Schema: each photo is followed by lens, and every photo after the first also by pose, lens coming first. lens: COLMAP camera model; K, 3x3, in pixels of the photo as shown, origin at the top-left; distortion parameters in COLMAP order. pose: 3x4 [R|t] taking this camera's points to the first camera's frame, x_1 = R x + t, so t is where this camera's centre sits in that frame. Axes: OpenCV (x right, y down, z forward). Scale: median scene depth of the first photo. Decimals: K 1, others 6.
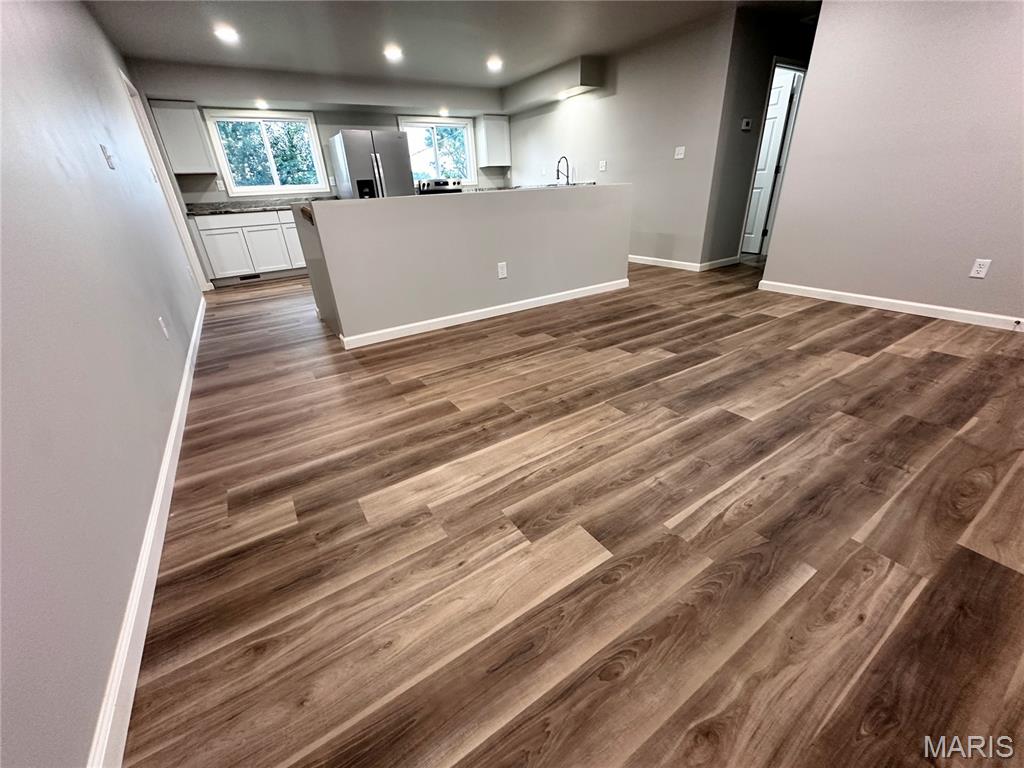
lens RADIAL K [[412.7, 0, 513.6], [0, 412.7, 387.0], [0, 0, 1]] dist [-0.004137, -0.000177]
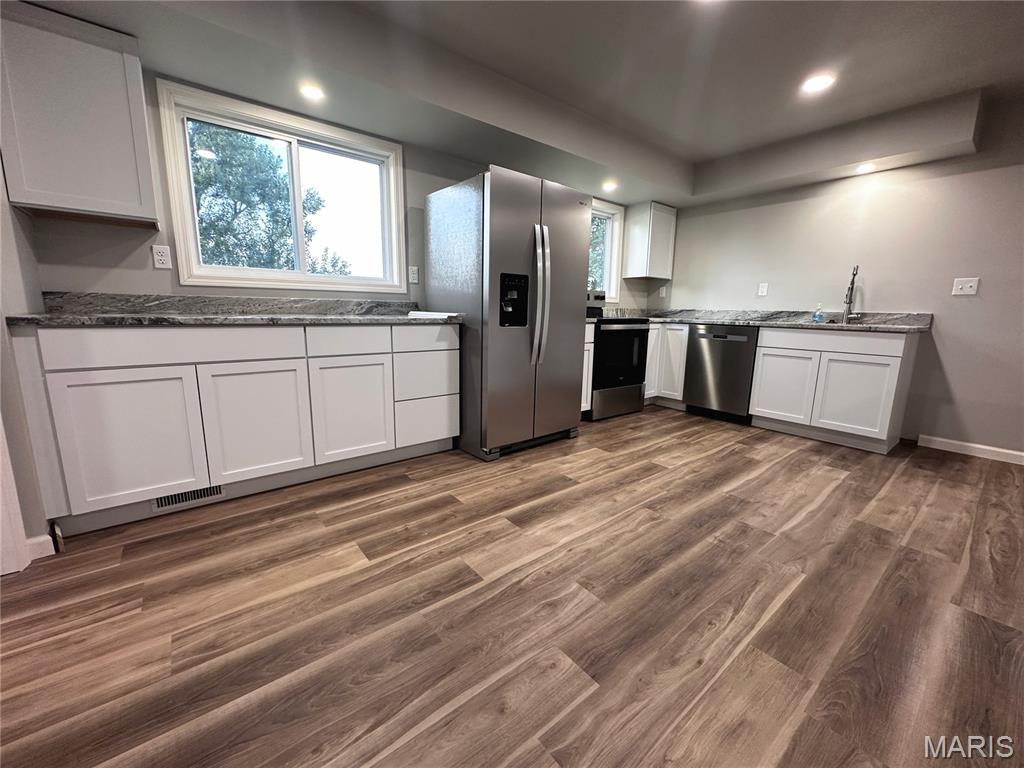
lens RADIAL K [[412.7, 0, 514.9], [0, 412.7, 383.5], [0, 0, 1]] dist [-0.004137, -0.000177]
pose [[0.992190, 0.048064, 0.115101, -0.410192], [-0.015254, 0.962607, -0.270472, -0.267594], [-0.123797, 0.266604, 0.955822, 0.605685]]
